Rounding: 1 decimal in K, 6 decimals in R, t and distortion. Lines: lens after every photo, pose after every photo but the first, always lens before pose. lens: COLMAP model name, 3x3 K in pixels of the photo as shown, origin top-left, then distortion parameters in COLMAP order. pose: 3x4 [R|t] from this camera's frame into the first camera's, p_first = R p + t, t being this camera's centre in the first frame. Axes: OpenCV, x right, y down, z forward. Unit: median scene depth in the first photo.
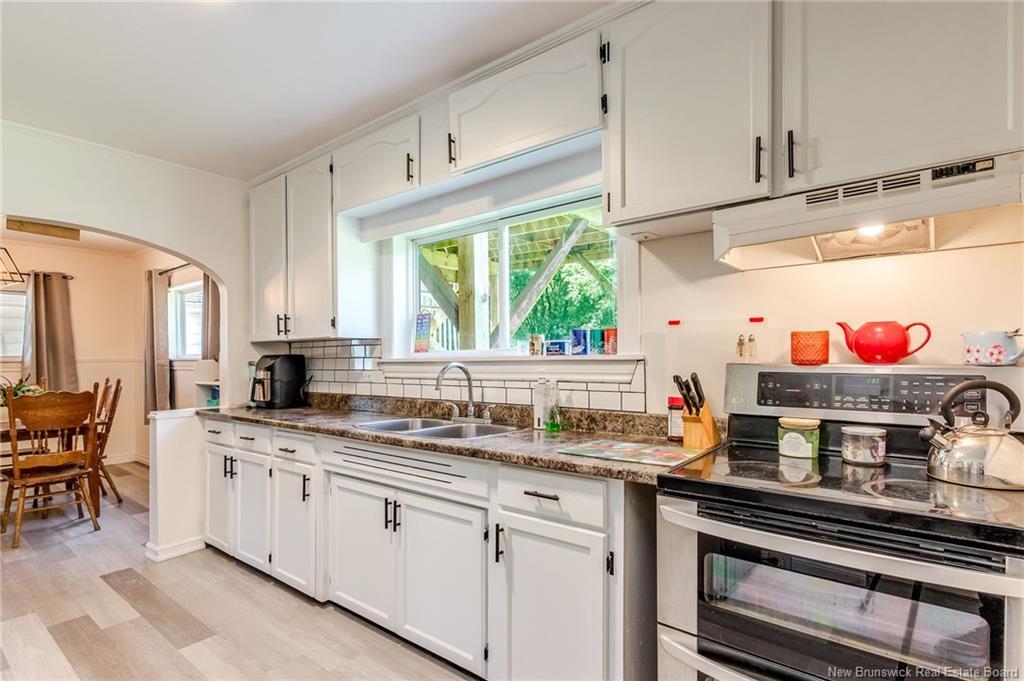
lens RADIAL K [[509.9, 0, 519.2], [0, 509.9, 360.0], [0, 0, 1]] dist [0.002092, -0.000382]
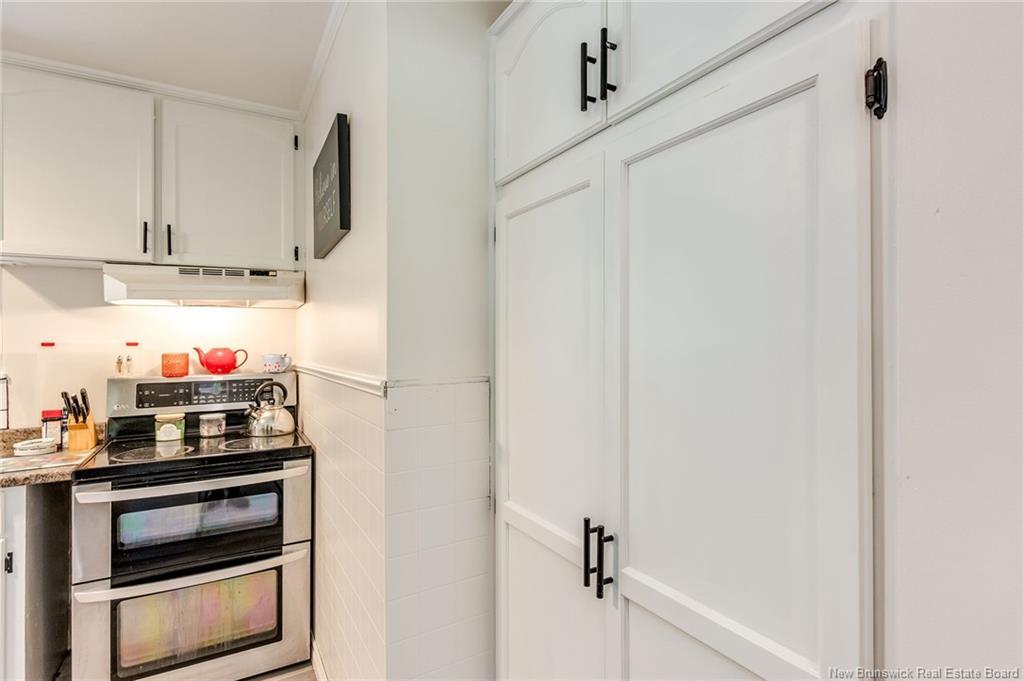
lens RADIAL K [[509.9, 0, 509.3], [0, 509.9, 333.7], [0, 0, 1]] dist [0.002092, -0.000382]
pose [[0.366285, 0.016813, 0.930351, -0.409486], [0.017519, 0.999535, -0.024961, -0.055126], [-0.930338, 0.025442, 0.365820, -0.397794]]
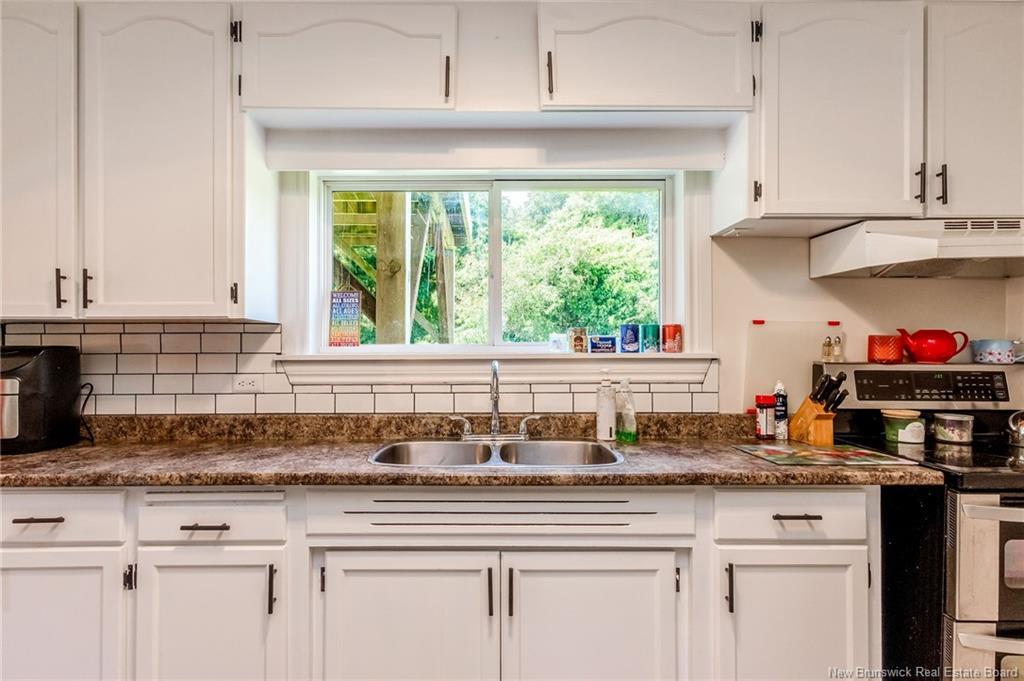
lens RADIAL K [[509.9, 0, 501.7], [0, 509.9, 354.6], [0, 0, 1]] dist [0.002092, -0.000382]
pose [[0.783211, 0.006630, 0.621720, -0.797815], [-0.004360, 0.999977, -0.005171, -0.001577], [-0.621740, 0.001340, 0.783222, 0.574250]]
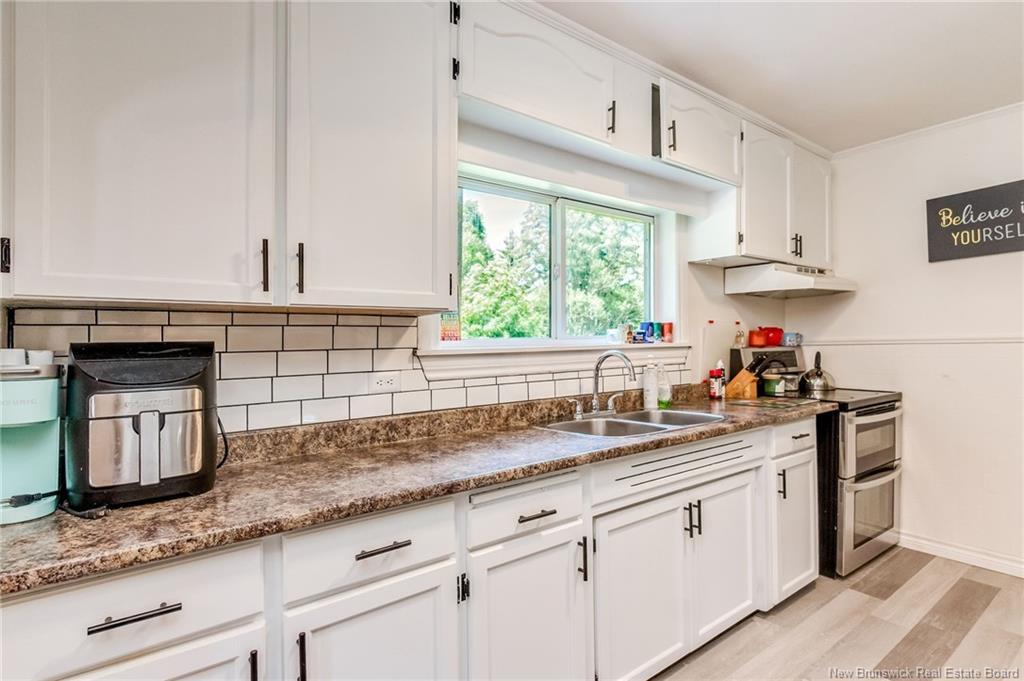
lens RADIAL K [[509.9, 0, 514.9], [0, 509.9, 347.6], [0, 0, 1]] dist [0.002092, -0.000382]
pose [[0.252982, 0.000232, 0.967471, -1.452328], [0.019816, 0.999789, -0.005421, 0.000856], [-0.967268, 0.020543, 0.252924, 1.297235]]
